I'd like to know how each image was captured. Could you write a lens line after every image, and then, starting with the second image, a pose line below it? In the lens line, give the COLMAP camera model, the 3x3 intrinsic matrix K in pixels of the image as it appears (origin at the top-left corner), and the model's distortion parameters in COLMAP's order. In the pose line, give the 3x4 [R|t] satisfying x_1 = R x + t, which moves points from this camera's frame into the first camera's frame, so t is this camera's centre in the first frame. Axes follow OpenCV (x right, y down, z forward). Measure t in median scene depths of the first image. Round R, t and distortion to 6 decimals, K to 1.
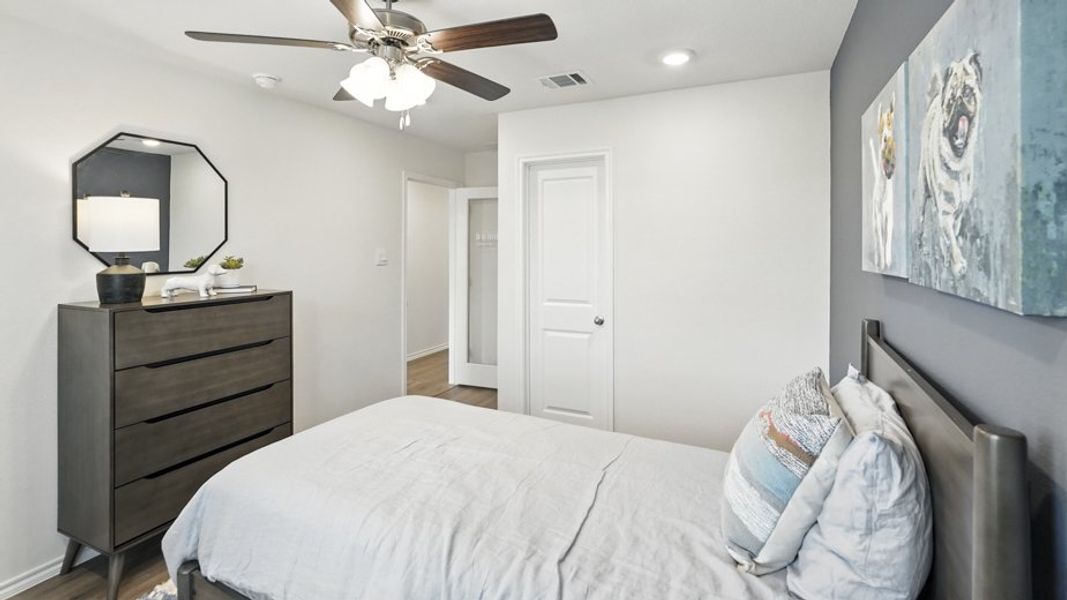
lens RADIAL K [[484.2, 0, 533.5], [0, 484.2, 300.0], [0, 0, 1]] dist [-0.000955, 0.000073]
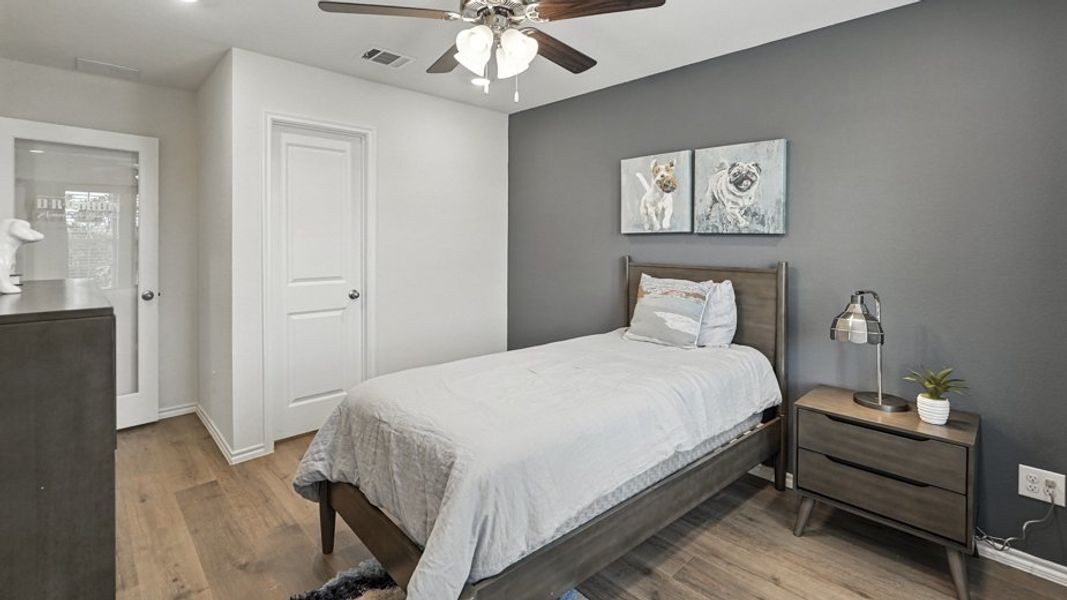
lens RADIAL K [[453.4, 0, 533.5], [0, 453.4, 300.0], [0, 0, 1]] dist [-0.001954, -0.000078]
pose [[0.344759, -0.131888, 0.929380, -1.752064], [0.102695, 0.989437, 0.102316, -0.013548], [-0.933057, 0.060168, 0.354661, 0.848774]]
